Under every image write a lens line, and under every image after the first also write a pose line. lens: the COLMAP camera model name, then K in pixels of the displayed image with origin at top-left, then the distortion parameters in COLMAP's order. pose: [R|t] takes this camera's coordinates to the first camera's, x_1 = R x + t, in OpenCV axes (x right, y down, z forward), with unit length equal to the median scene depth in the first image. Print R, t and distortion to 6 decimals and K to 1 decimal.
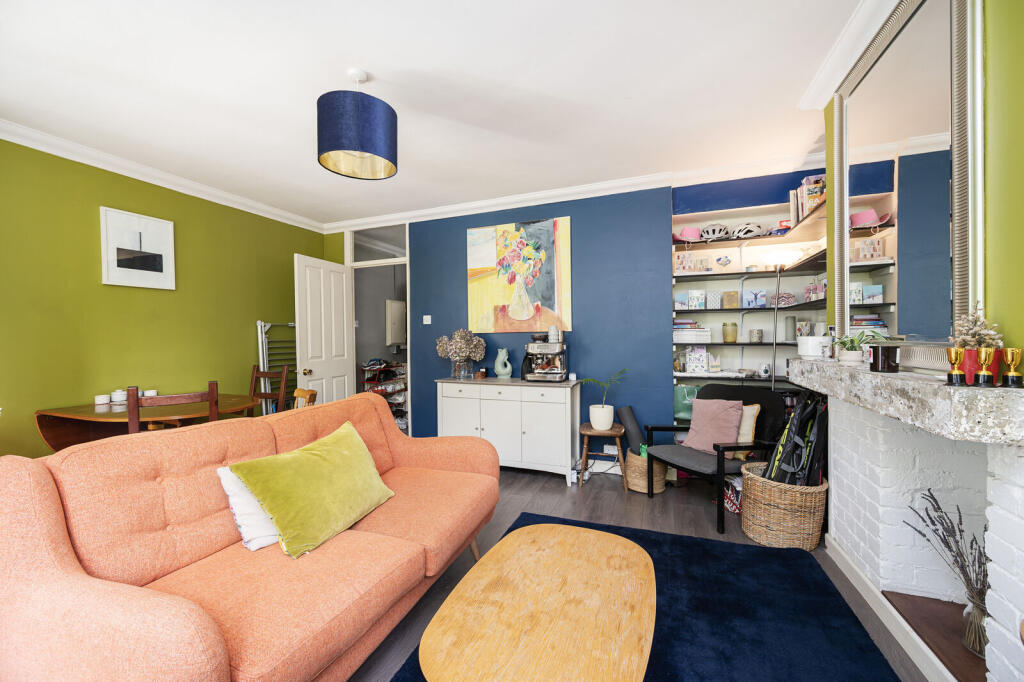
lens RADIAL K [[410.3, 0, 511.9], [0, 410.3, 340.9], [0, 0, 1]] dist [0.000469, -0.000006]
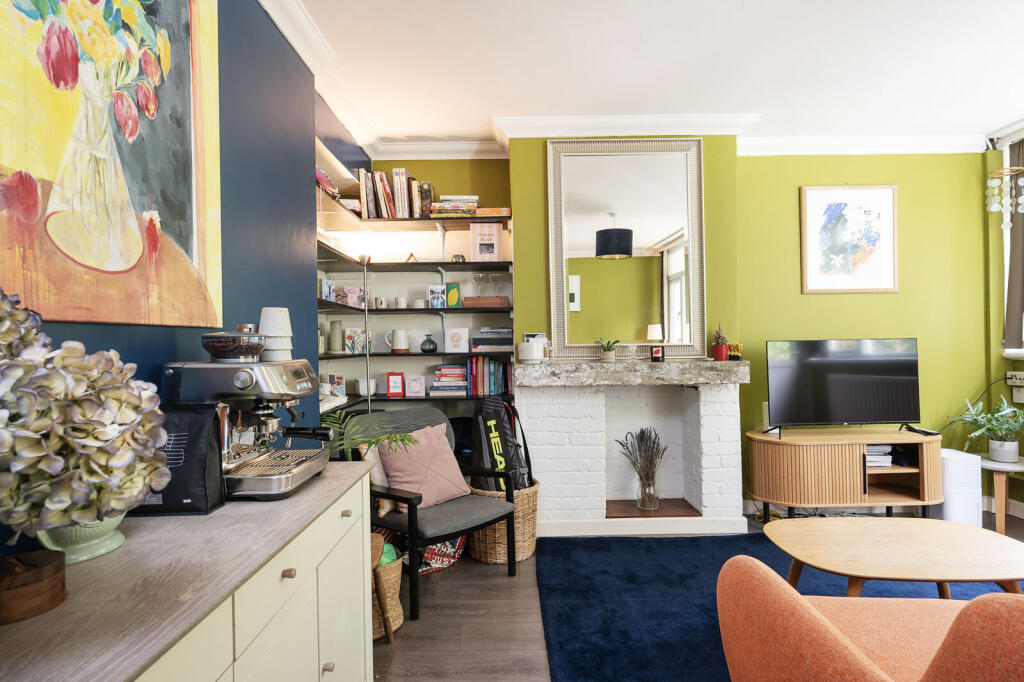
lens RADIAL K [[524.8, 0, 510.4], [0, 524.8, 342.4], [0, 0, 1]] dist [-0.000438, -0.000282]
pose [[-0.356918, 0.014840, 0.934018, -0.334973], [0.026661, 0.999628, -0.005694, -0.002549], [-0.933755, 0.022869, -0.357181, 0.912066]]
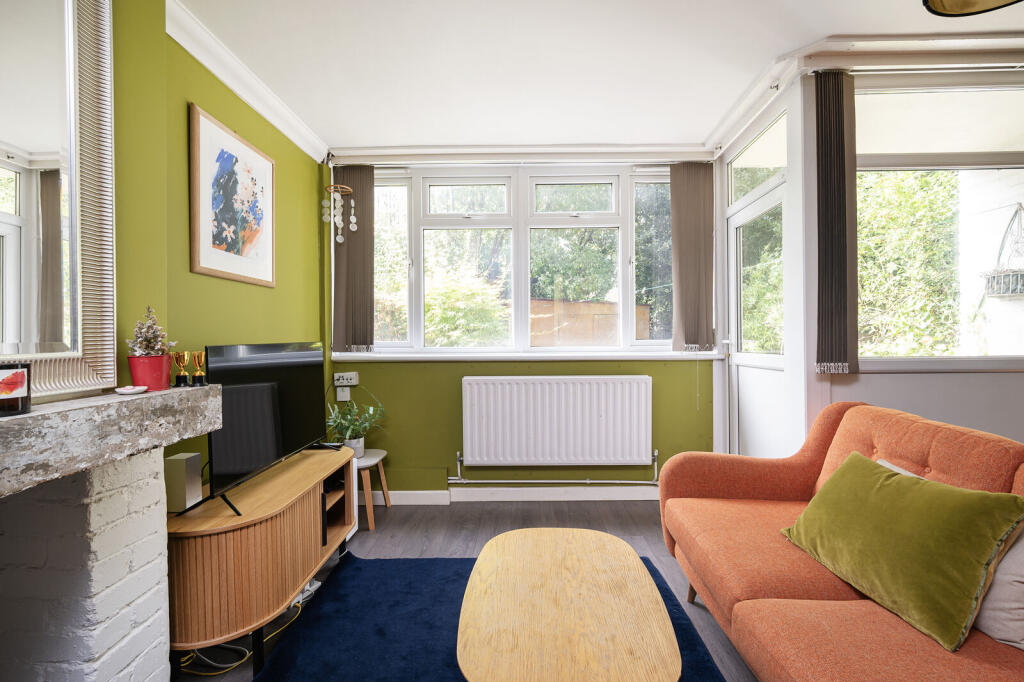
lens RADIAL K [[453.0, 0, 511.0], [0, 453.0, 337.8], [0, 0, 1]] dist [-0.001938, -0.000121]
pose [[-0.942988, 0.017982, -0.332340, 0.196899], [0.014618, 0.999814, 0.012620, -0.006708], [0.332505, 0.007042, -0.943075, 0.688036]]
